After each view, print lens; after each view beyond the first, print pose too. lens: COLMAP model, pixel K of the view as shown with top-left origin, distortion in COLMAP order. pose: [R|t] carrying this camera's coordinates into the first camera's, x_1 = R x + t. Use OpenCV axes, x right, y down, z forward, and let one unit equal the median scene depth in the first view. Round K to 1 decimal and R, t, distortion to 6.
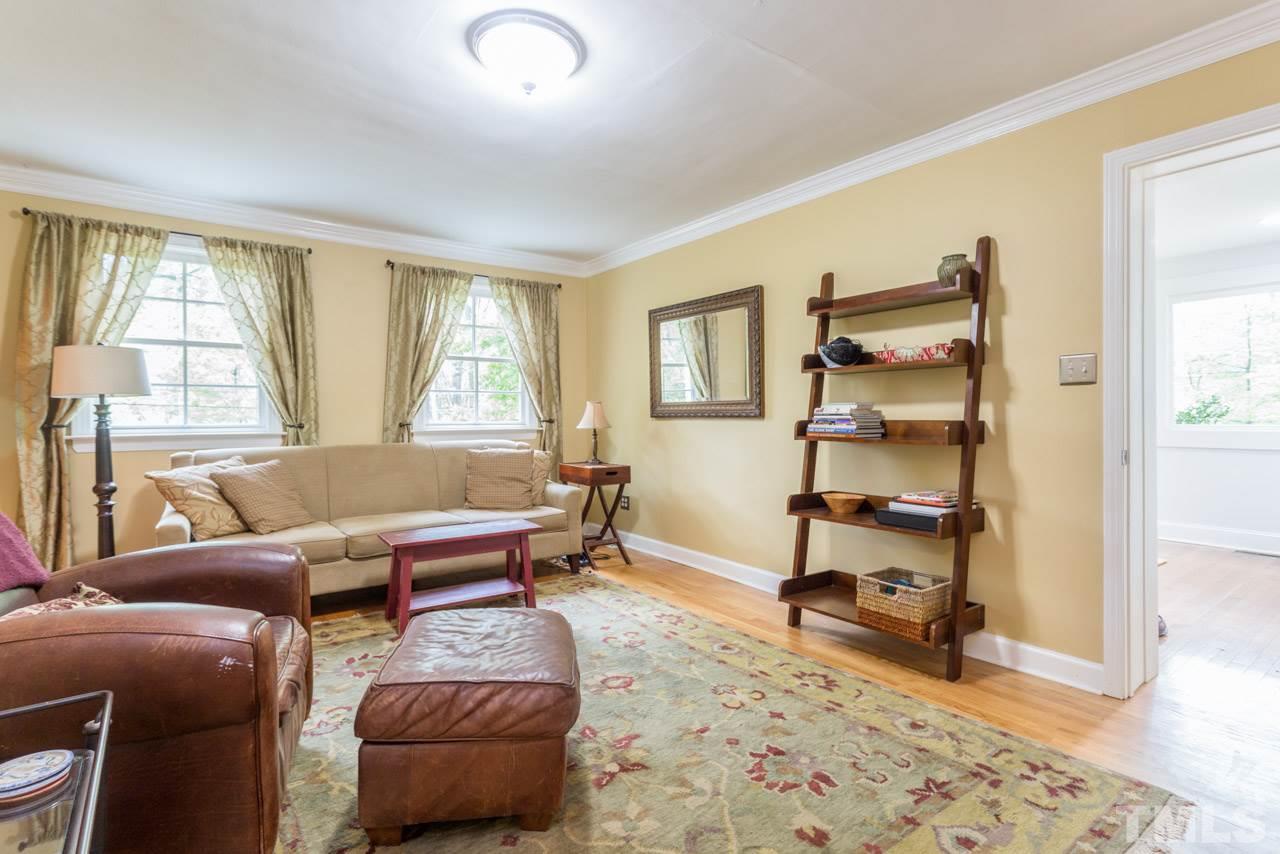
lens RADIAL K [[608.8, 0, 643.9], [0, 608.8, 424.0], [0, 0, 1]] dist [0.013857, 0.002359]
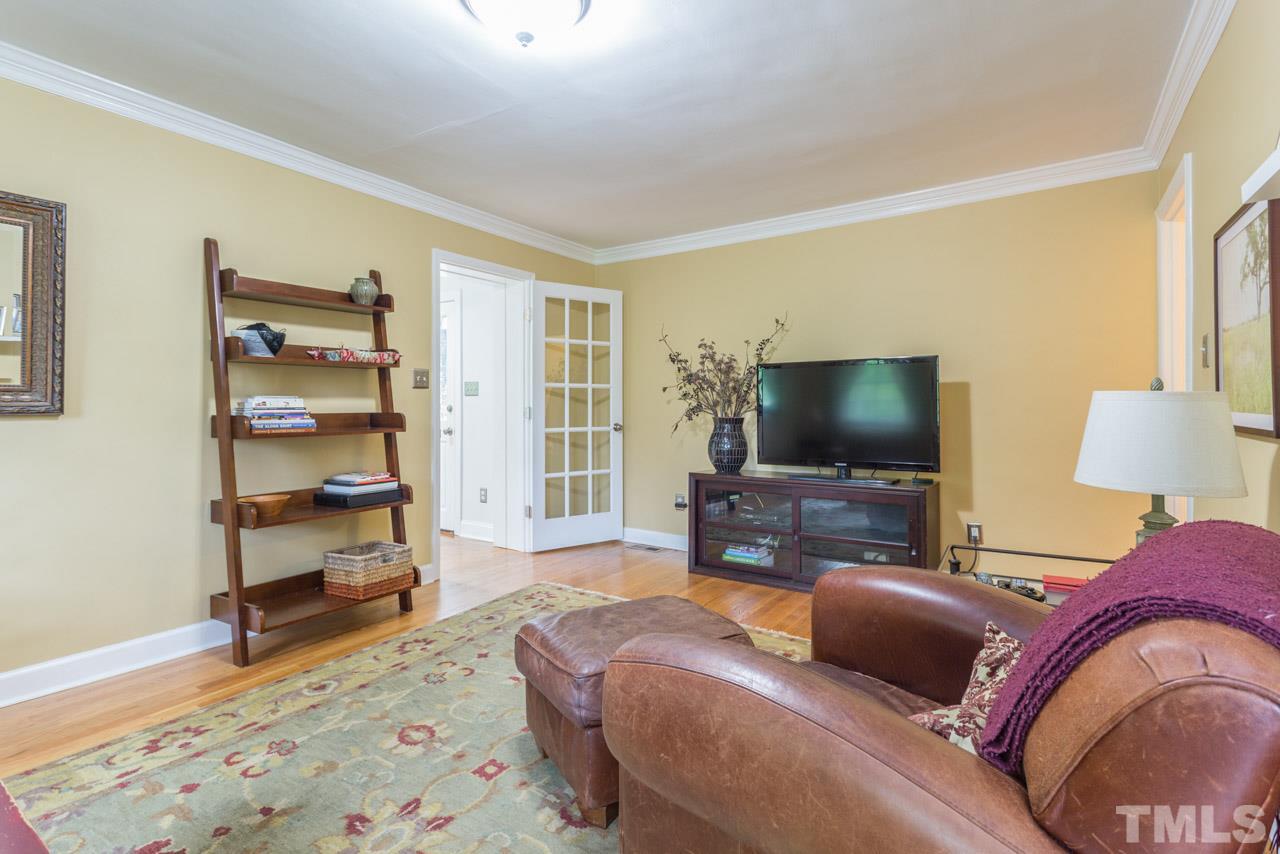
lens RADIAL K [[608.8, 0, 643.2], [0, 608.8, 413.2], [0, 0, 1]] dist [0.013857, 0.002359]
pose [[-0.338574, -0.006225, 0.940919, -0.831691], [0.020374, 0.999695, 0.013945, -0.011378], [-0.940719, 0.023892, -0.338344, 0.891760]]
